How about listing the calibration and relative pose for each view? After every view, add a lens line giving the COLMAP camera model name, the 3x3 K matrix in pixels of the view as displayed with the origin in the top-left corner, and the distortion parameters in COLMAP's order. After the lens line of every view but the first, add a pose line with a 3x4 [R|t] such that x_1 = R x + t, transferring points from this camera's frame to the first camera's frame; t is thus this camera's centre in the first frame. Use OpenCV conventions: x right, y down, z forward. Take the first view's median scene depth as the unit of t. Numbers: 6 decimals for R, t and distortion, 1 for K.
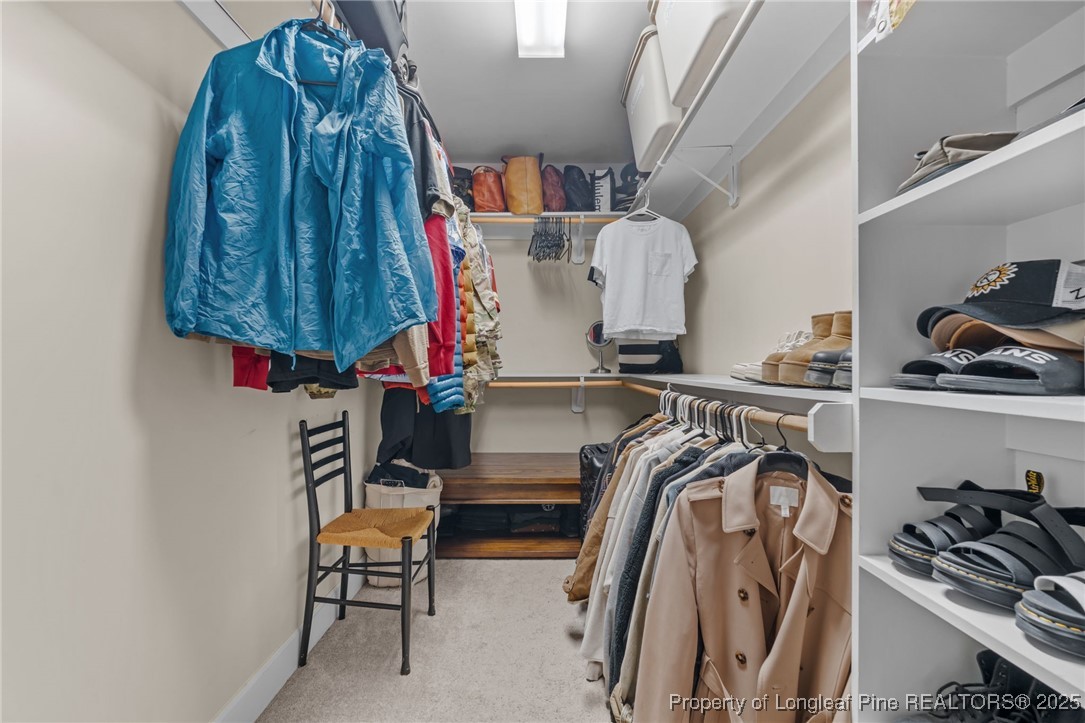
lens RADIAL K [[476.6, 0, 539.8], [0, 476.6, 361.2], [0, 0, 1]] dist [-0.005480, -0.000115]
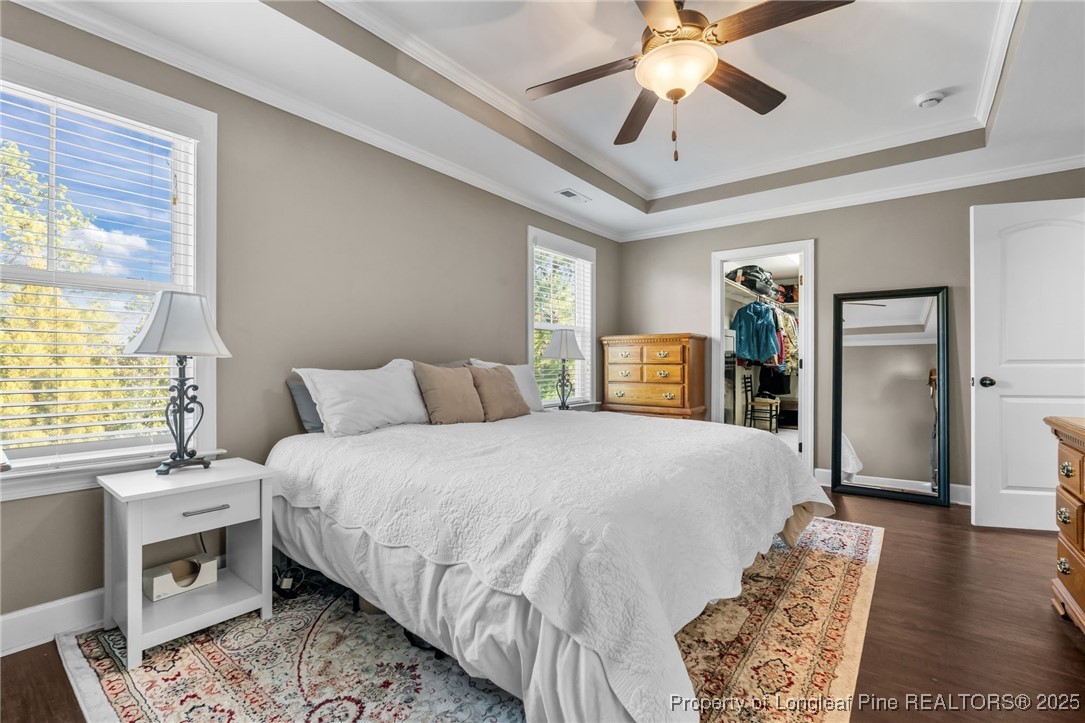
lens RADIAL K [[476.6, 0, 539.8], [0, 476.6, 361.2], [0, 0, 1]] dist [-0.005480, -0.000115]
pose [[0.786514, -0.003457, -0.617562, 0.773119], [0.006210, 0.999978, 0.002312, -0.022476], [0.617541, -0.005653, 0.786518, -3.886304]]
